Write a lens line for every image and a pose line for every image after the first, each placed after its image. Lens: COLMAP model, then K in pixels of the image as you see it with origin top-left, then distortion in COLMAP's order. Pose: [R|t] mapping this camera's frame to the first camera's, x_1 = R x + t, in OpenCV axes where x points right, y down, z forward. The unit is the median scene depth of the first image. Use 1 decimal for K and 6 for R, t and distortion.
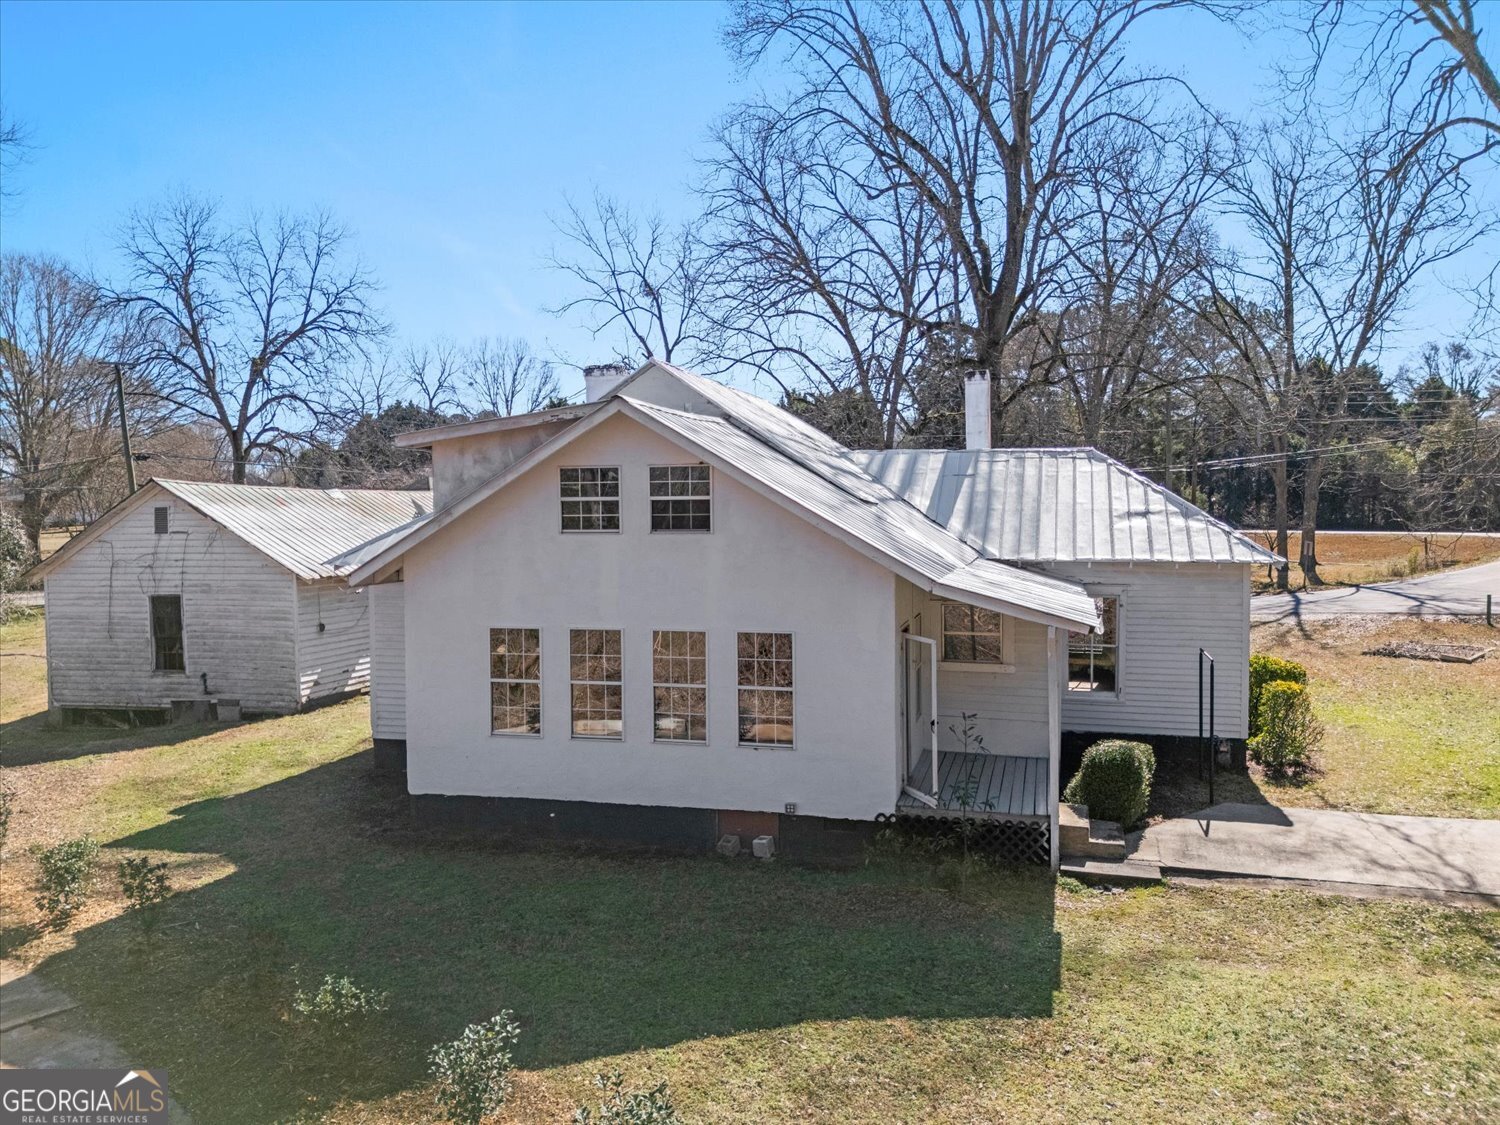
lens RADIAL K [[1115.6, 0, 748.0], [0, 1115.6, 560.9], [0, 0, 1]] dist [0.029545, -0.020922]
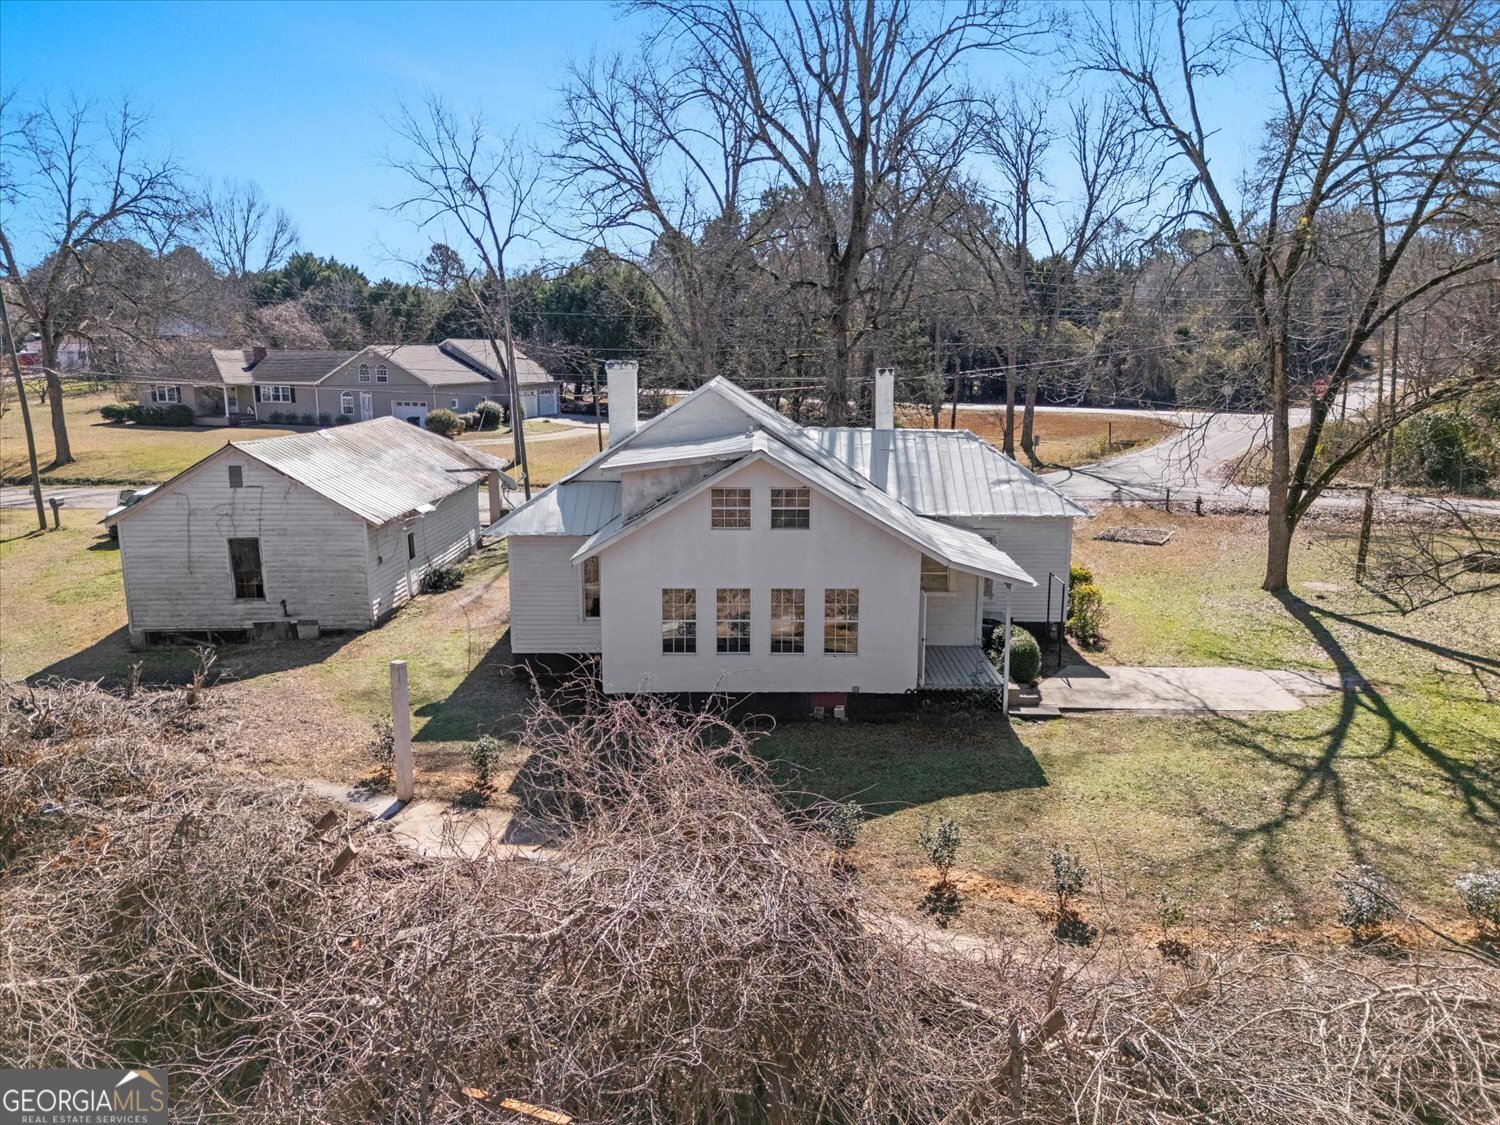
lens RADIAL K [[1115.6, 0, 751.4], [0, 1115.6, 564.9], [0, 0, 1]] dist [0.029545, -0.020922]
pose [[0.964587, -0.040352, 0.260662, -0.418780], [0.000502, 0.988508, 0.151170, -0.170138], [-0.263766, -0.145686, 0.953521, -0.422263]]
